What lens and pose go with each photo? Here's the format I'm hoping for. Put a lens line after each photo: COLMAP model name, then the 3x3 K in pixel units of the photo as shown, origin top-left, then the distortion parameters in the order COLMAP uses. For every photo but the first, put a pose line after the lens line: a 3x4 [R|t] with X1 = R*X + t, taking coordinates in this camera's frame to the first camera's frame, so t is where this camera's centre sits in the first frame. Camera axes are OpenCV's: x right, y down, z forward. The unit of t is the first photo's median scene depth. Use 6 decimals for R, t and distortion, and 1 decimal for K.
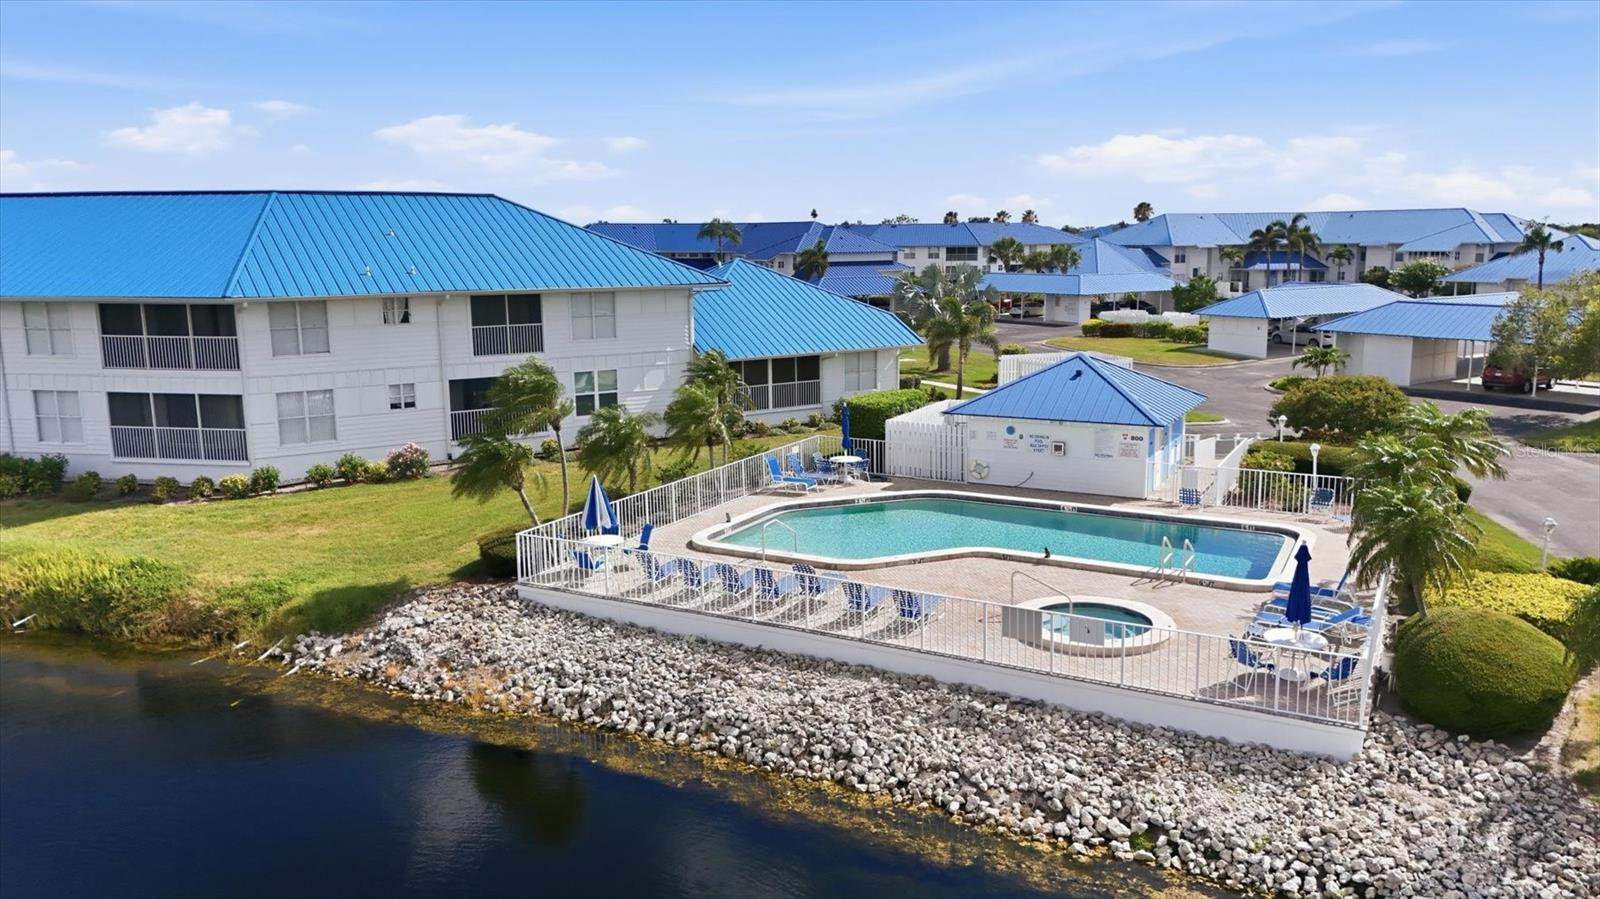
lens RADIAL K [[1177.5, 0, 811.7], [0, 1177.5, 471.1], [0, 0, 1]] dist [0.050971, -0.001032]
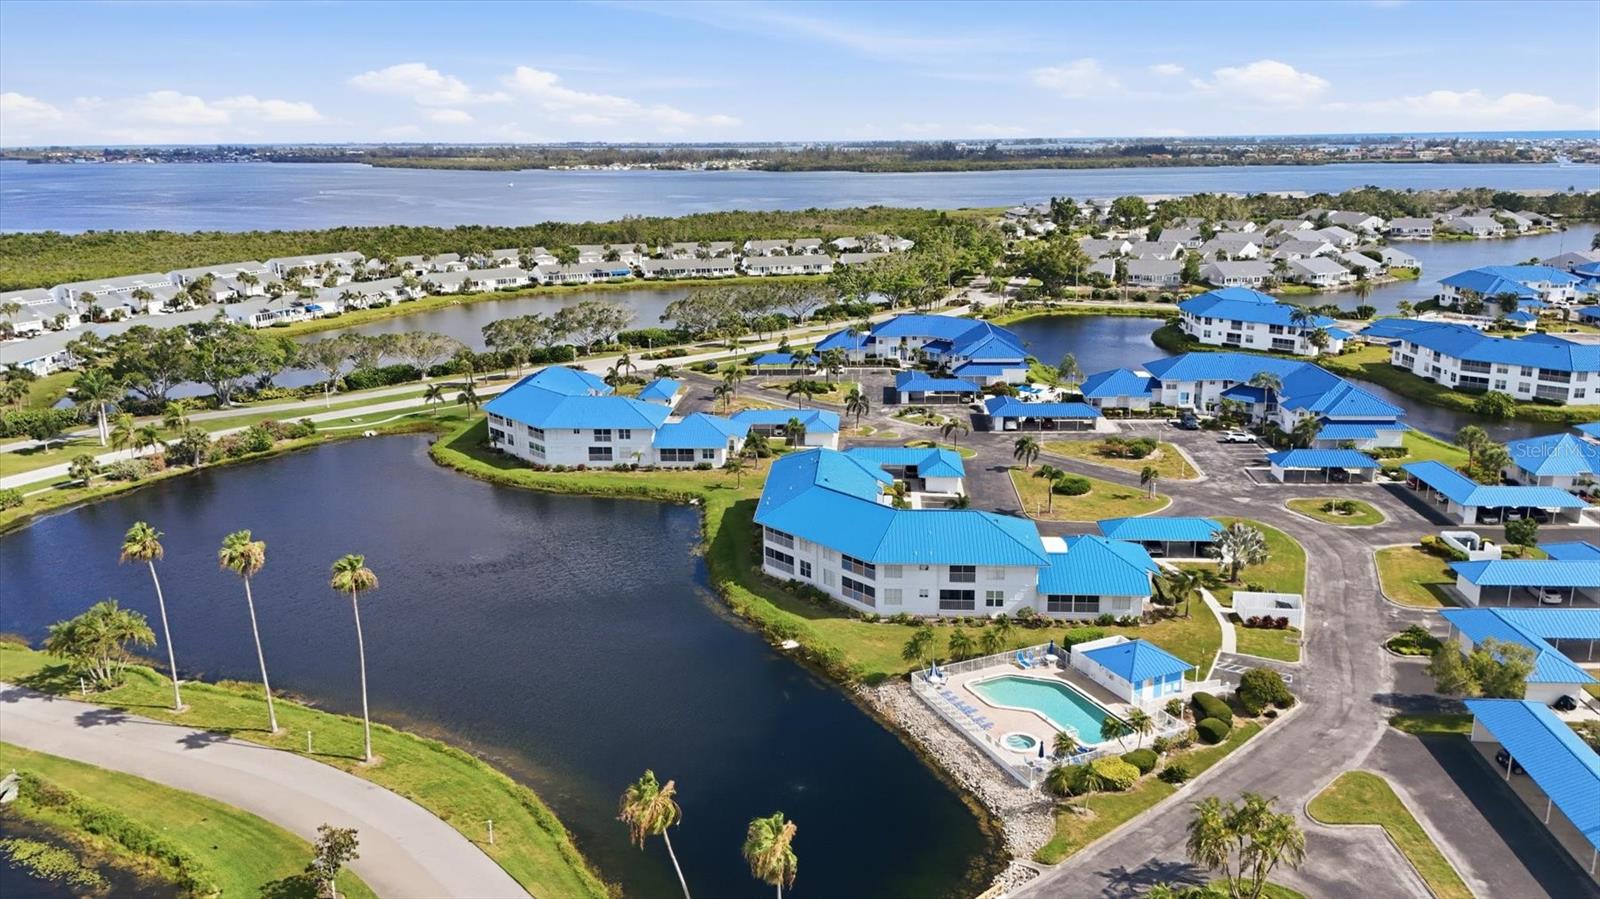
lens RADIAL K [[1176.6, 0, 800.0], [0, 1176.6, 449.5], [0, 0, 1]] dist [0.071929, -0.062532]
pose [[0.797750, 0.156443, -0.582341, 1.123517], [-0.118670, 0.987603, 0.102749, -0.722869], [0.591196, -0.012862, 0.806425, -1.632225]]
